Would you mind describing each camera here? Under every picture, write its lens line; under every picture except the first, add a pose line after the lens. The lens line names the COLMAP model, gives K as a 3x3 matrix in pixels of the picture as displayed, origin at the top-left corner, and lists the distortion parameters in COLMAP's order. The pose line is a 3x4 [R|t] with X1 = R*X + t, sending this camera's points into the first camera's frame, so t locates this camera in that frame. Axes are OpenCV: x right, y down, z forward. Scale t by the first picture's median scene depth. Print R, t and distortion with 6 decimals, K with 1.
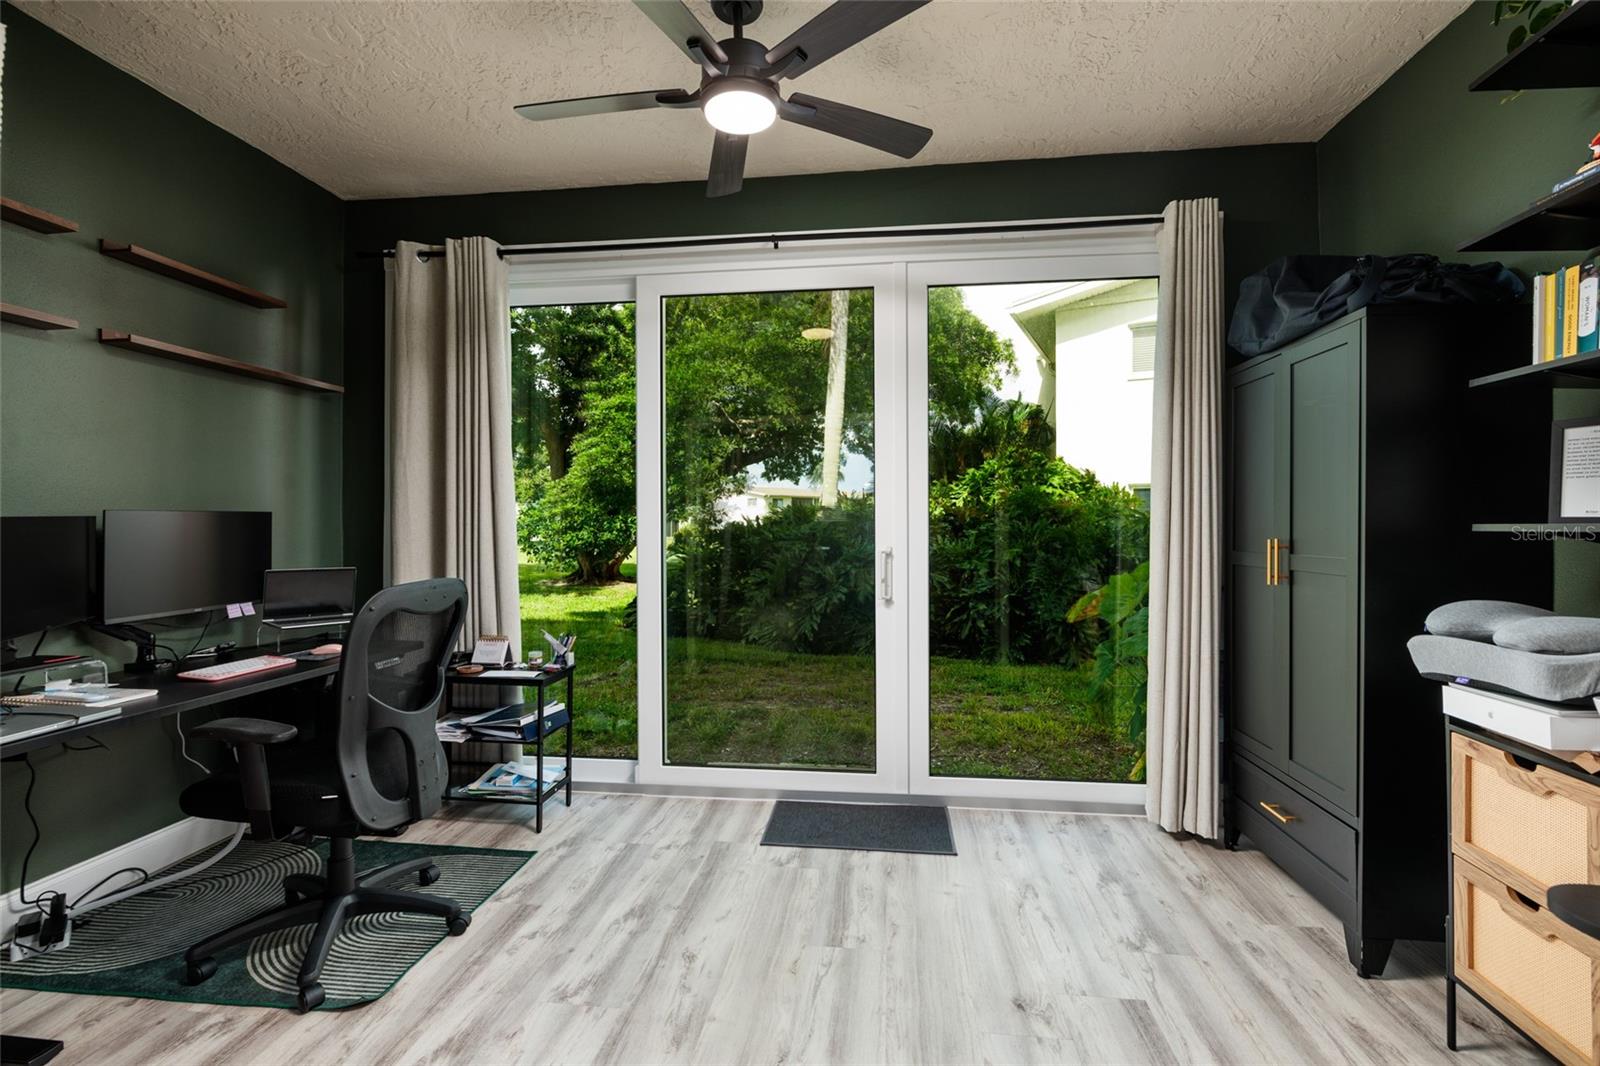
lens RADIAL K [[723.1, 0, 797.7], [0, 723.1, 517.8], [0, 0, 1]] dist [0.003482, 0.000545]
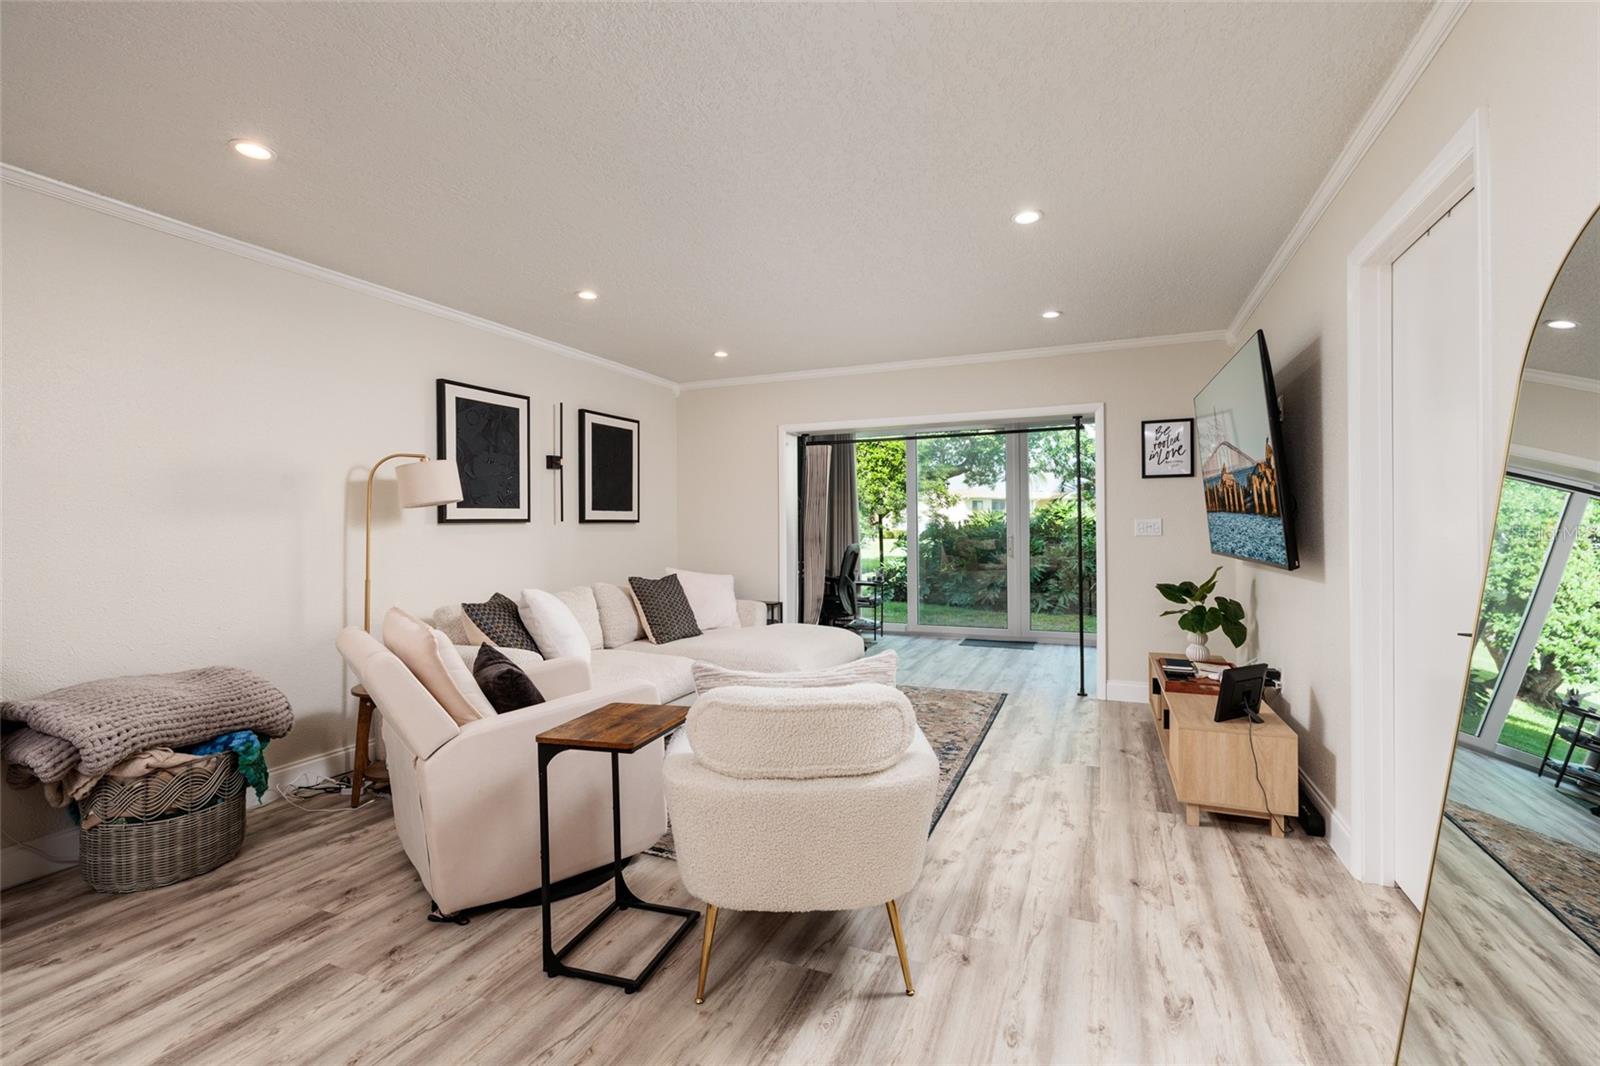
lens RADIAL K [[723.1, 0, 797.7], [0, 723.1, 517.8], [0, 0, 1]] dist [0.003482, 0.000545]
pose [[0.960132, -0.023430, -0.278565, 0.120138], [0.024677, 0.999695, 0.000973, -0.037761], [0.278457, -0.007809, 0.960417, -1.534716]]
